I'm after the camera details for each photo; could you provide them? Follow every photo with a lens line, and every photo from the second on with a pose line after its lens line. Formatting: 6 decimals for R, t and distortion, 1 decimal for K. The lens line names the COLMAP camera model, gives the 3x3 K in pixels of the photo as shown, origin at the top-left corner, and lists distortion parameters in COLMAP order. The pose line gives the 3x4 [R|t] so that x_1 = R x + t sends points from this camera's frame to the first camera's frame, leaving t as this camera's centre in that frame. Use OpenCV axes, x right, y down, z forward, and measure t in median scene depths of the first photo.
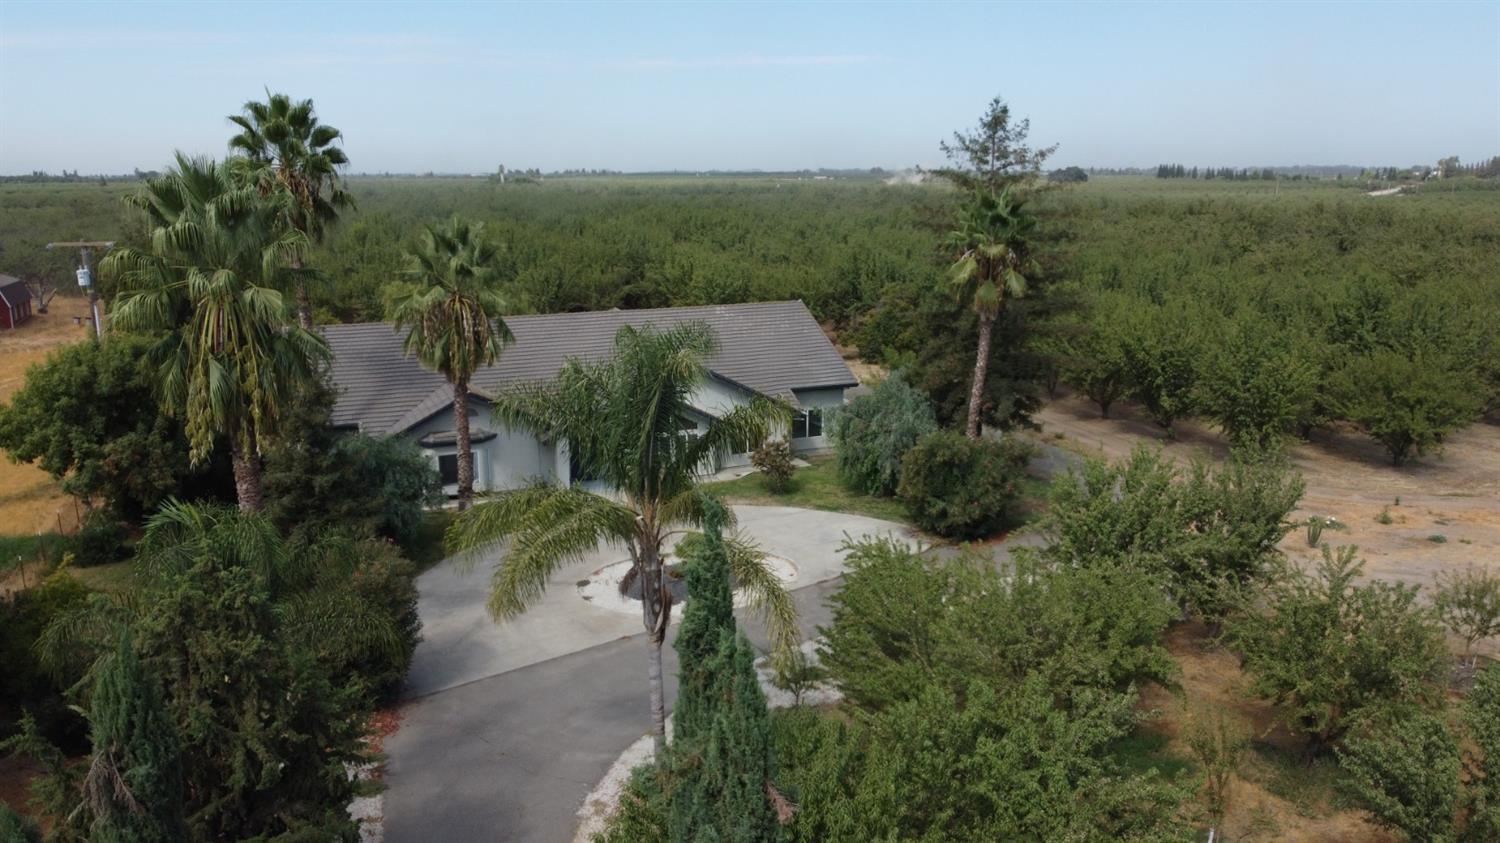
lens RADIAL K [[1146.4, 0, 751.2], [0, 1146.4, 417.3], [0, 0, 1]] dist [-0.012293, 0.009087]
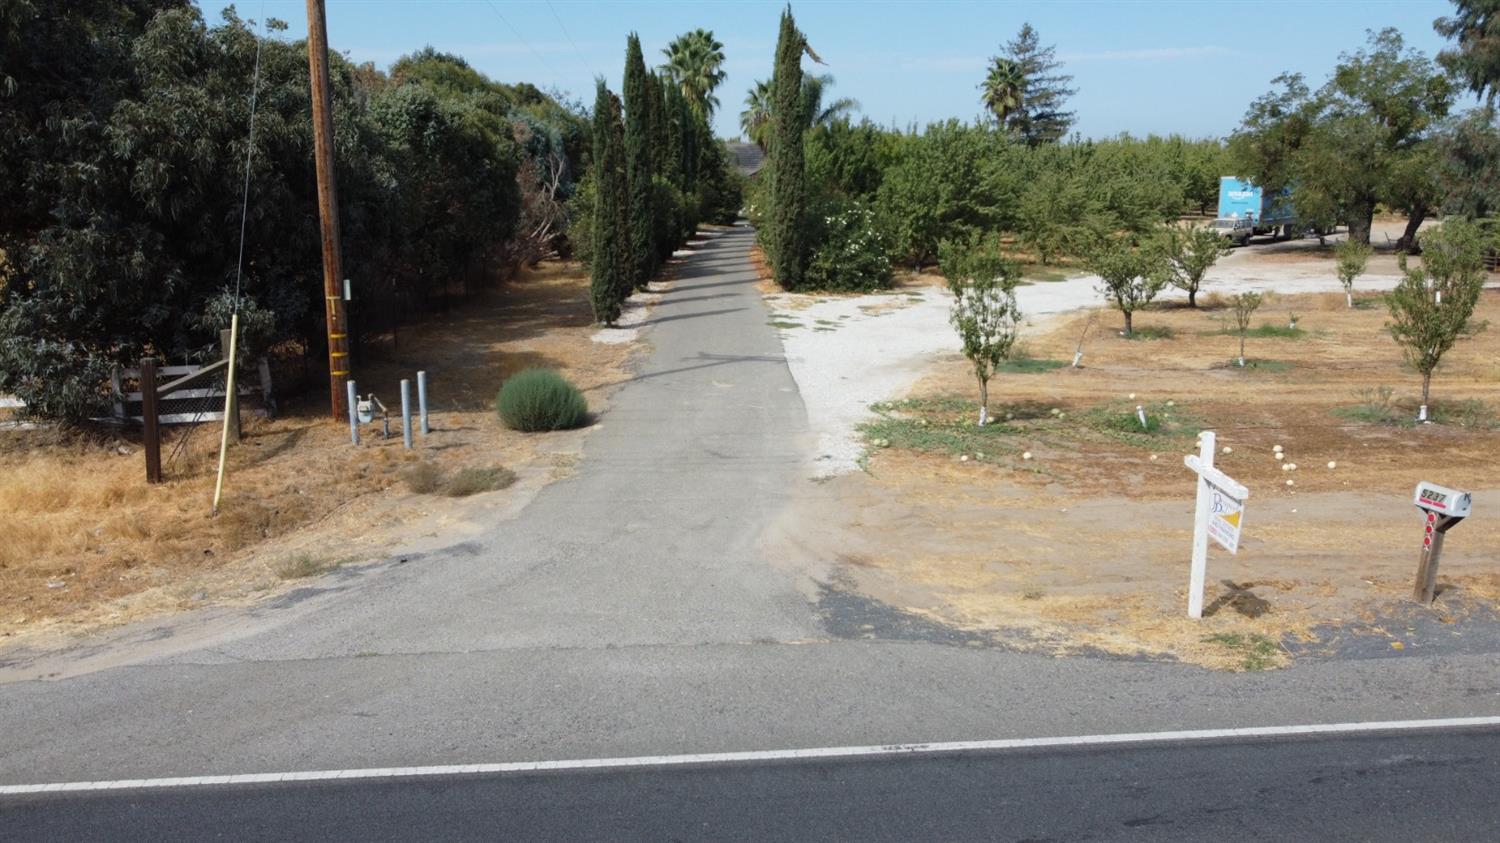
lens RADIAL K [[1146.4, 0, 746.3], [0, 1146.4, 419.0], [0, 0, 1]] dist [-0.012293, 0.009087]
pose [[0.956273, 0.063515, -0.285496, 0.407392], [-0.062708, 0.997960, 0.011977, 0.490695], [0.285675, 0.006449, 0.958305, -1.240581]]
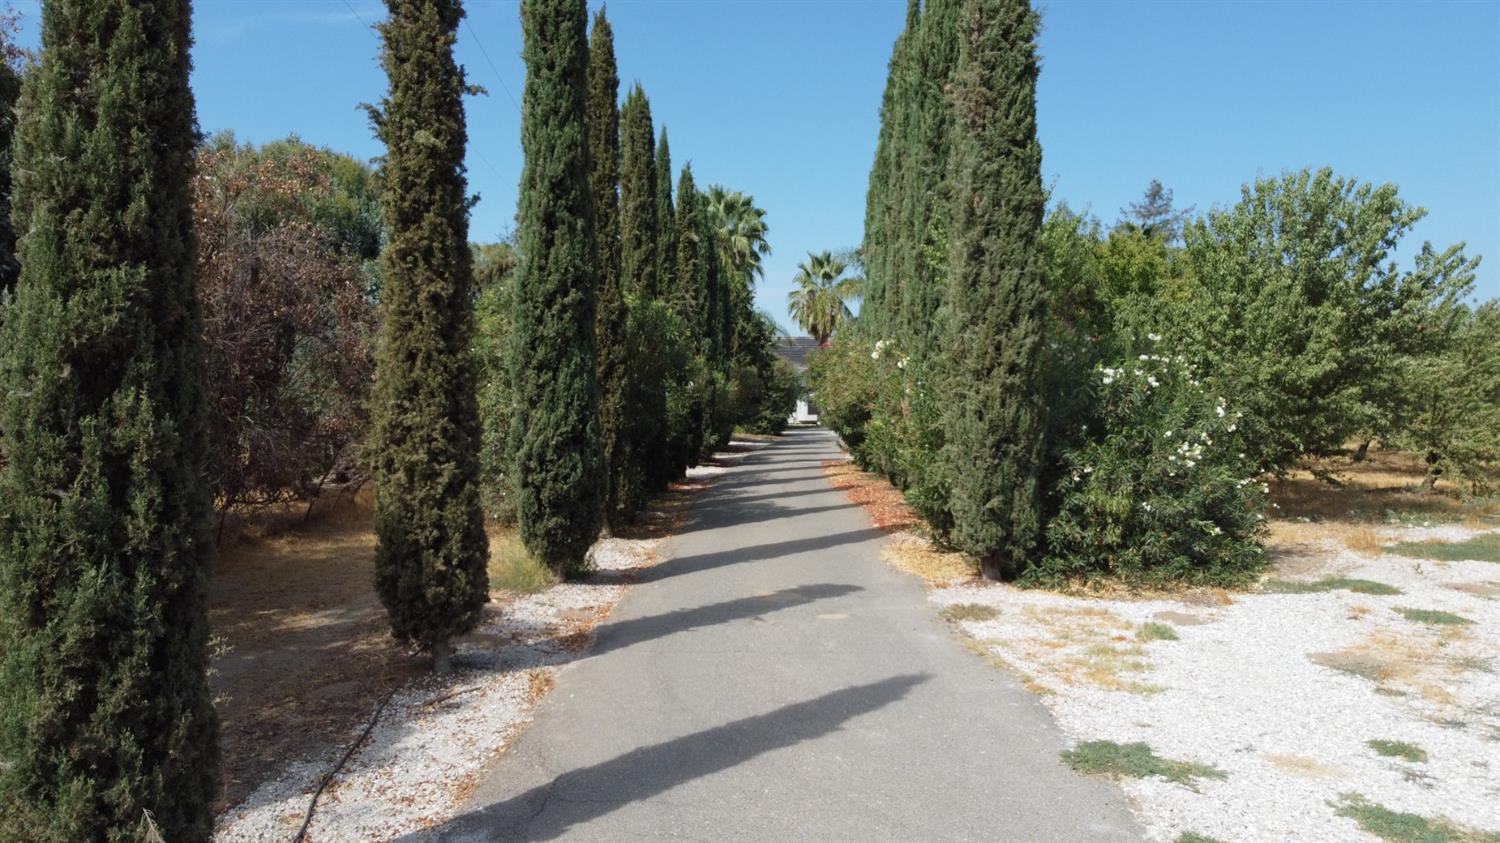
lens RADIAL K [[1146.4, 0, 751.6], [0, 1146.4, 421.0], [0, 0, 1]] dist [-0.012293, 0.009087]
pose [[0.948667, 0.006872, -0.316202, 0.208995], [-0.065441, 0.982393, -0.174987, 0.415304], [0.309432, 0.186698, 0.932414, -0.680123]]
